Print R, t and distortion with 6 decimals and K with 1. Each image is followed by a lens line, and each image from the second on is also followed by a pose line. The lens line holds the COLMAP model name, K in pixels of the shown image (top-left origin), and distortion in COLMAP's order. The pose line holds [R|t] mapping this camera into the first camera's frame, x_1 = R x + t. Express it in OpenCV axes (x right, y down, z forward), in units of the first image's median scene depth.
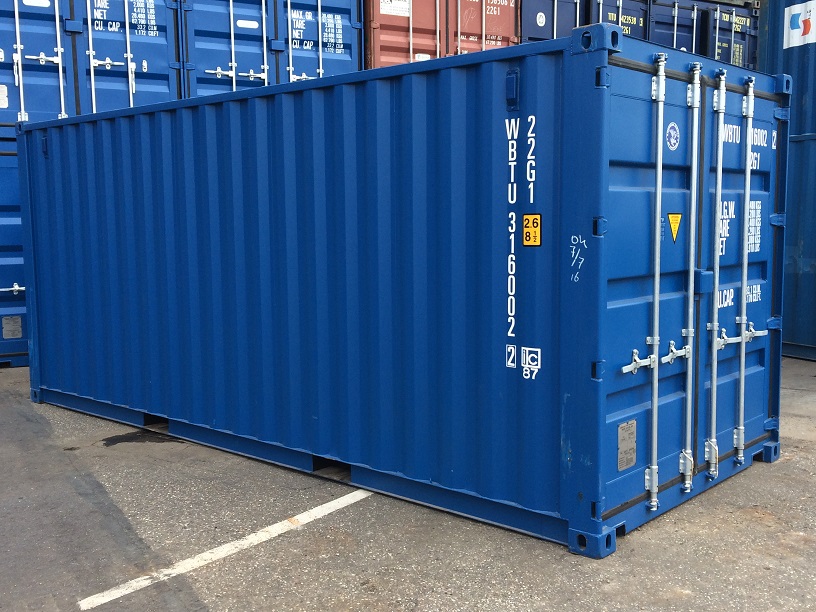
lens RADIAL K [[891.5, 0, 408.0], [0, 891.5, 306.0], [0, 0, 1]] dist [0.069071, -0.030783]
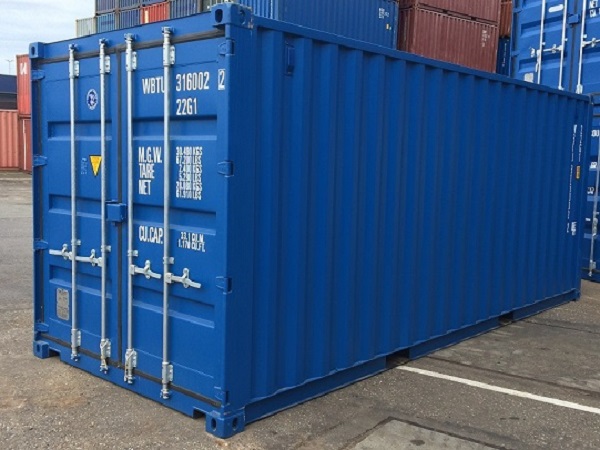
lens RADIAL K [[655.5, 0, 300.0], [0, 655.5, 225.0], [0, 0, 1]] dist [0.069071, -0.030783]
pose [[-0.009351, 0.108192, -0.994086, 0.631371], [-0.122843, 0.986475, 0.108519, -0.071277], [0.992382, 0.123132, 0.004066, 0.642072]]
